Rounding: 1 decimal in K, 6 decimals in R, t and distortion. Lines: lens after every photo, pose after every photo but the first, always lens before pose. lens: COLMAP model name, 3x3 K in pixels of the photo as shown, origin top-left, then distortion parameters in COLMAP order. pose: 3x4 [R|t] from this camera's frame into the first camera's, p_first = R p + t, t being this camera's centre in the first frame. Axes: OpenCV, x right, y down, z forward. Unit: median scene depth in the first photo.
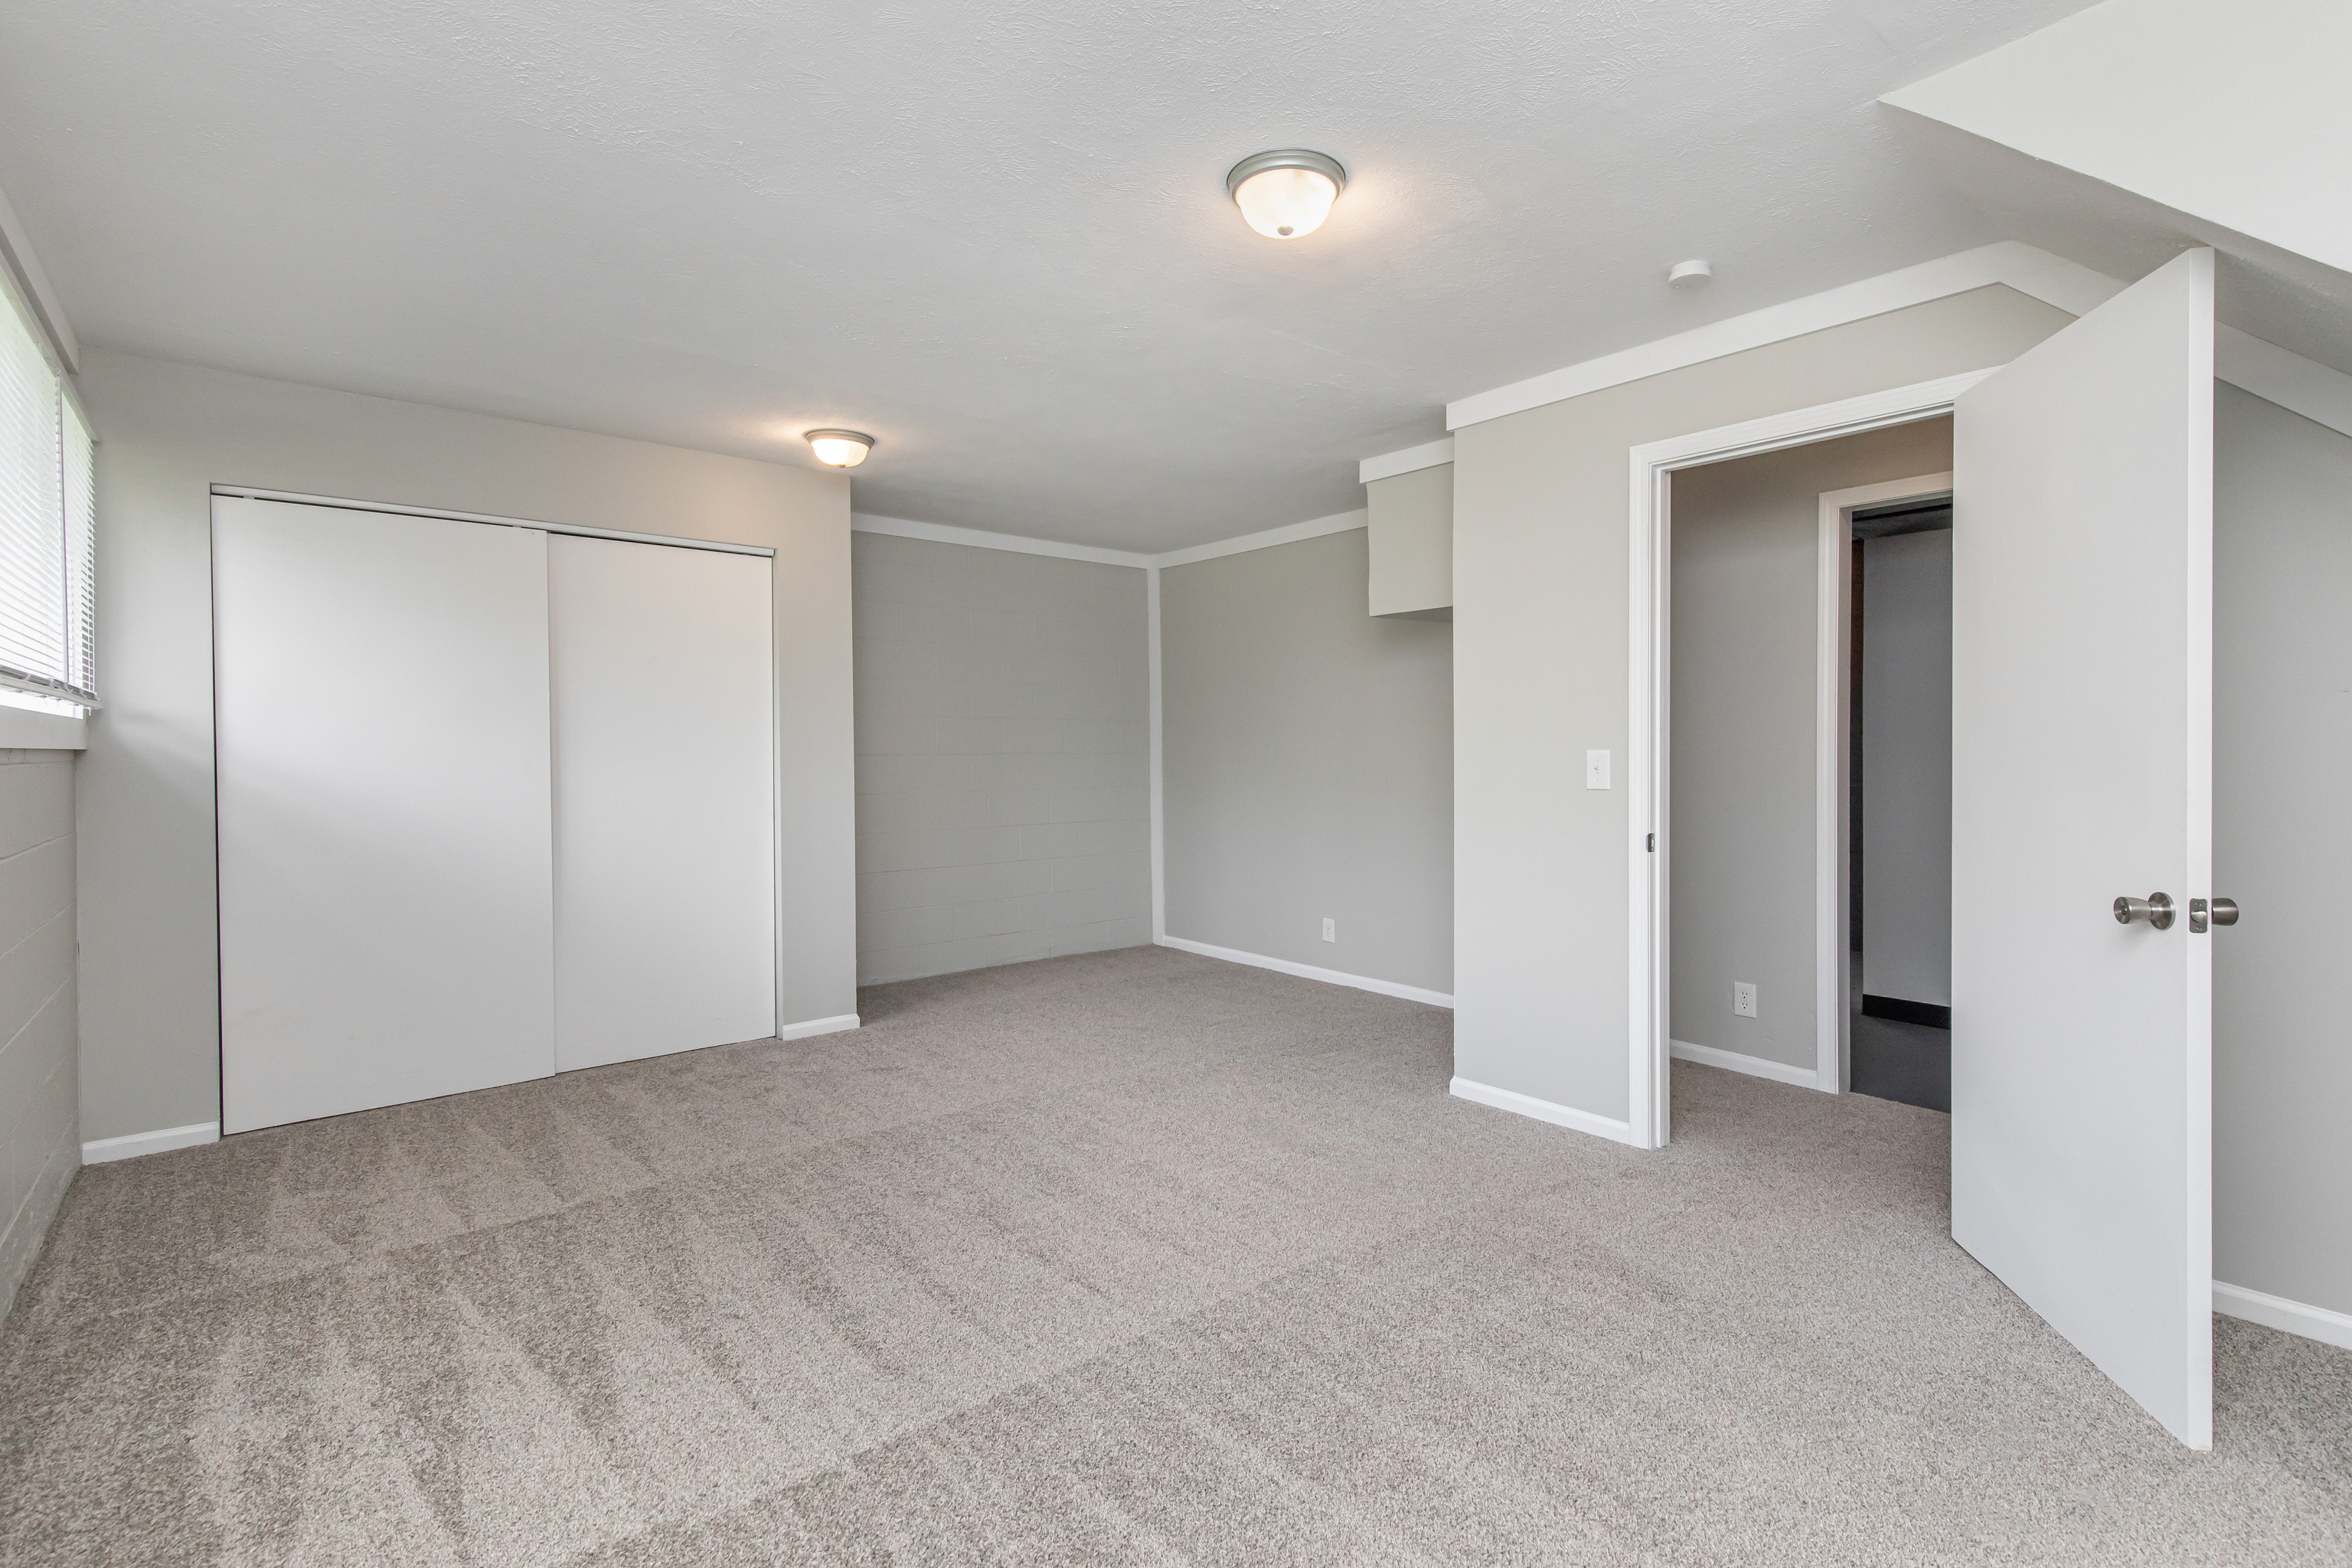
lens RADIAL K [[1082.3, 0, 1174.6], [0, 1082.3, 767.4], [0, 0, 1]] dist [0.016688, -0.003787]
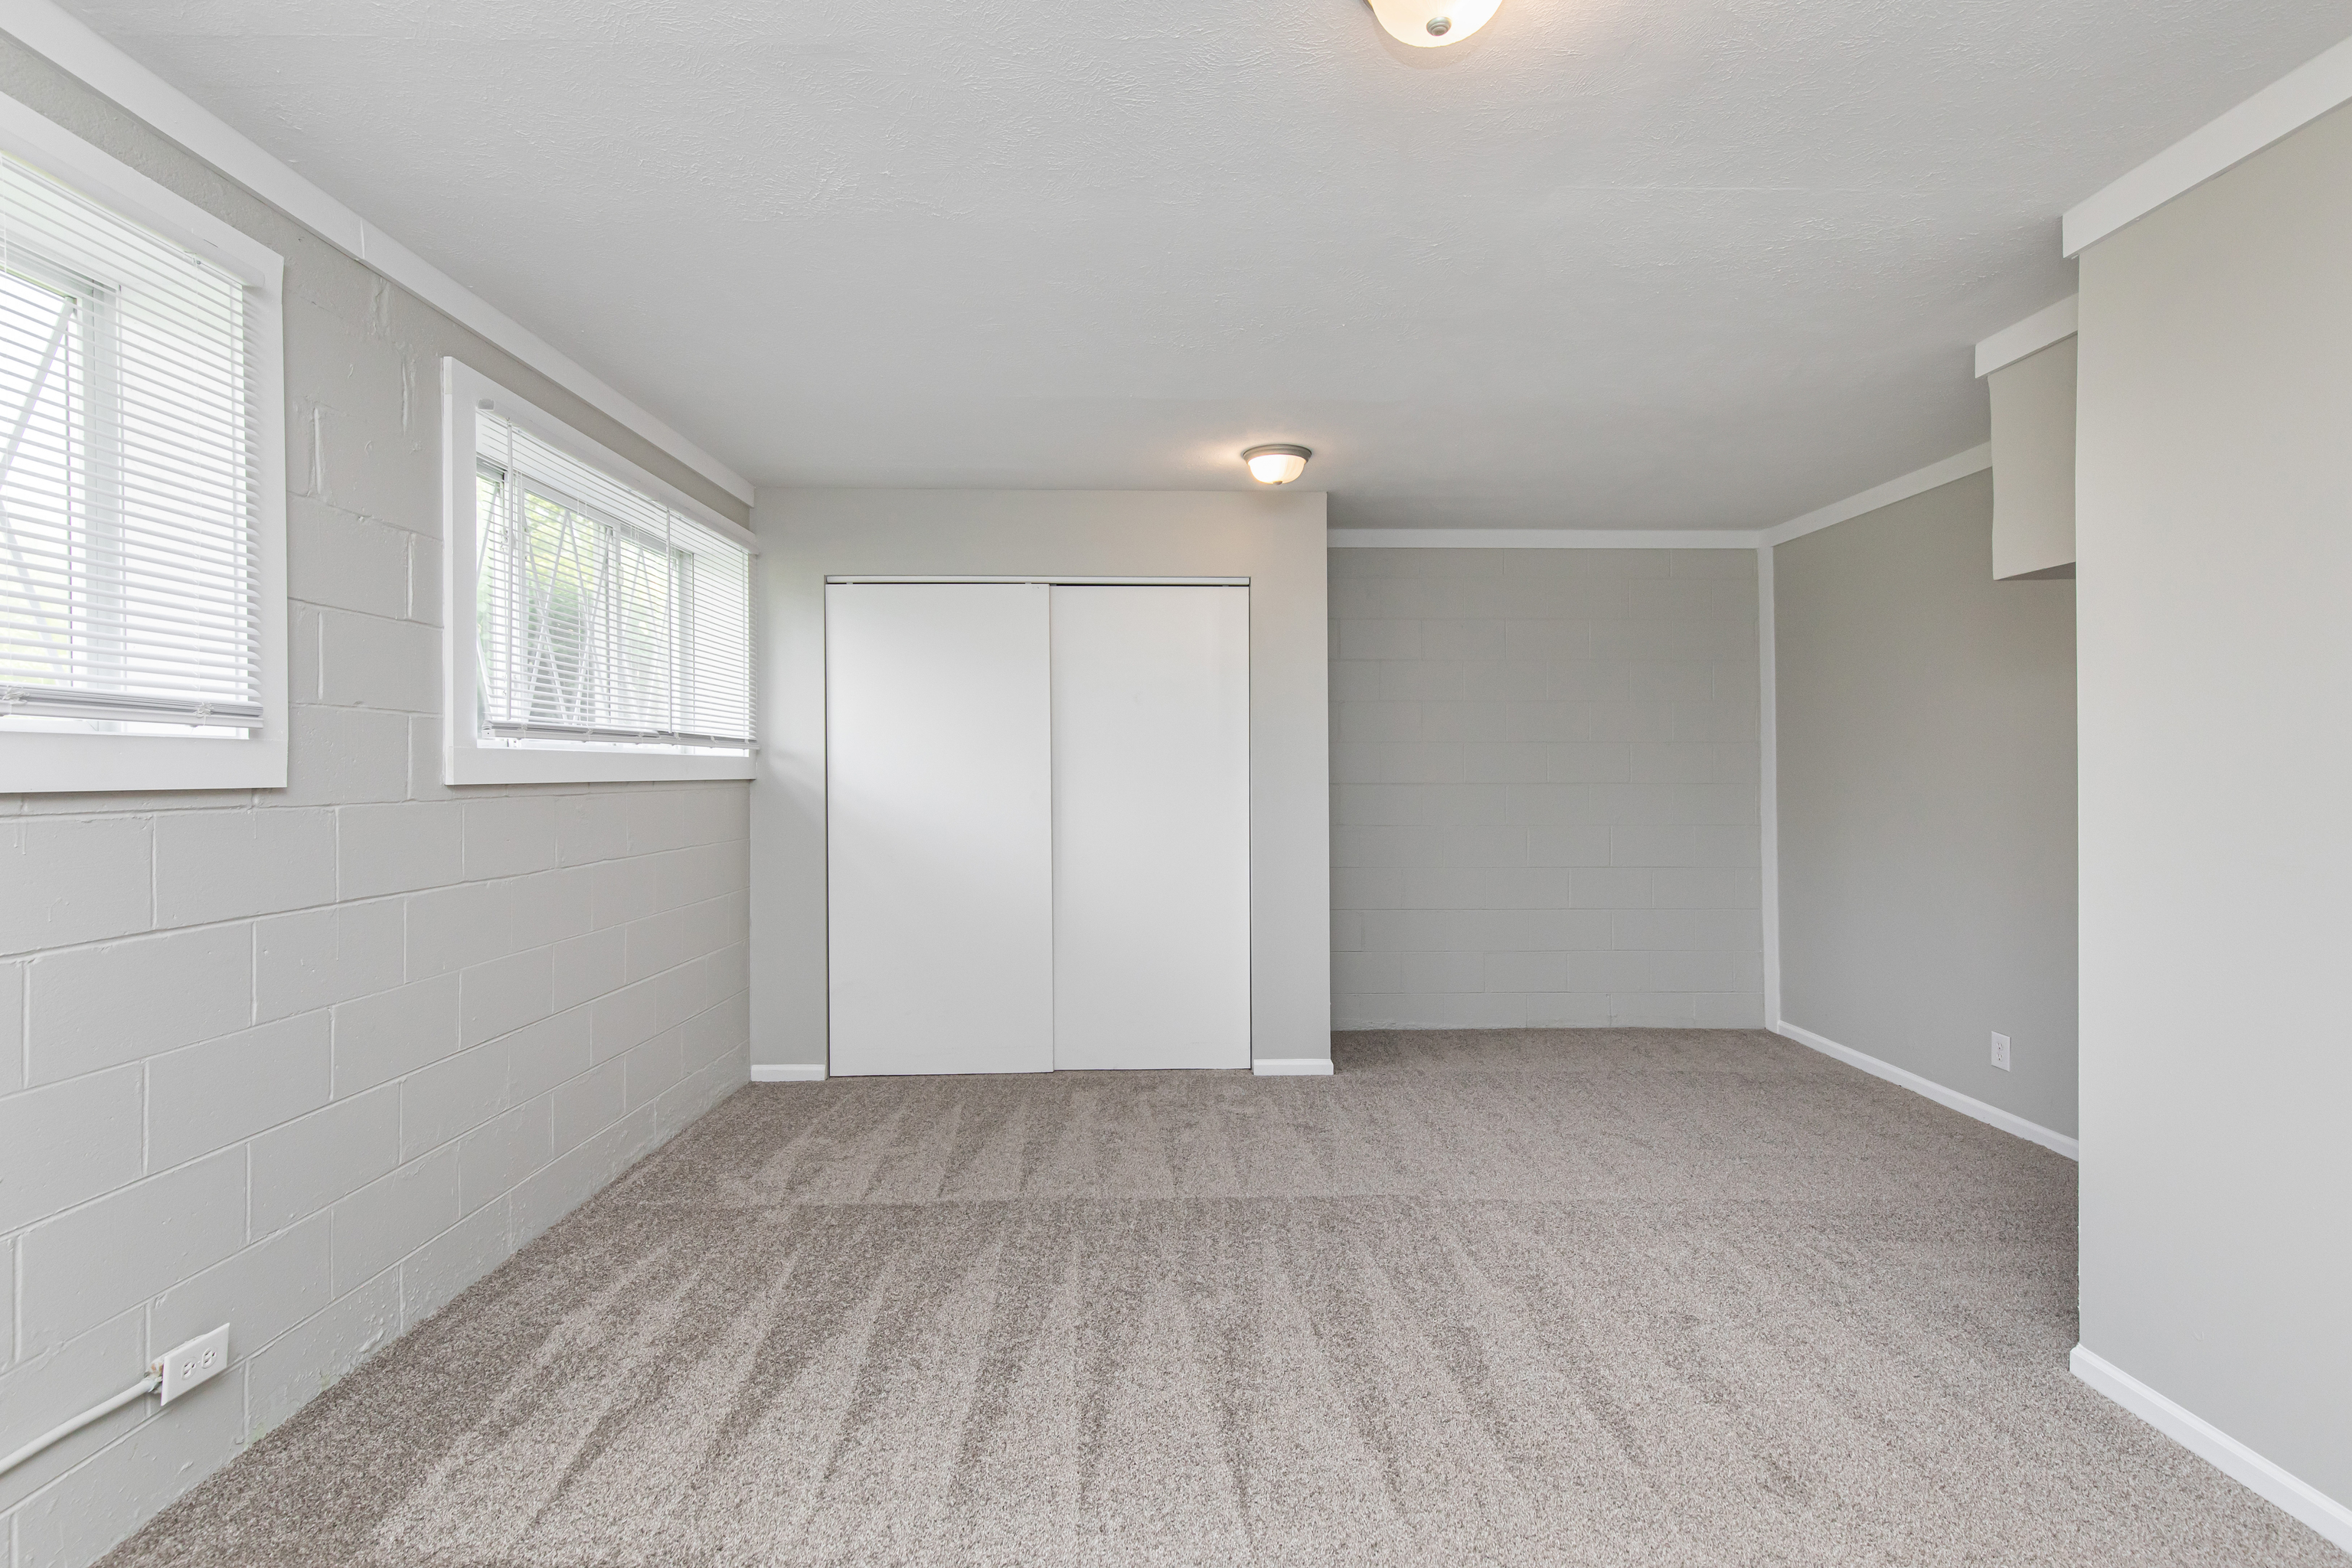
lens RADIAL K [[1082.3, 0, 1183.2], [0, 1082.3, 774.6], [0, 0, 1]] dist [0.016688, -0.003787]
pose [[0.788446, 0.003243, -0.615095, 0.247243], [-0.011717, 0.999884, -0.009749, -0.013232], [0.614992, 0.014894, 0.788393, 0.235551]]
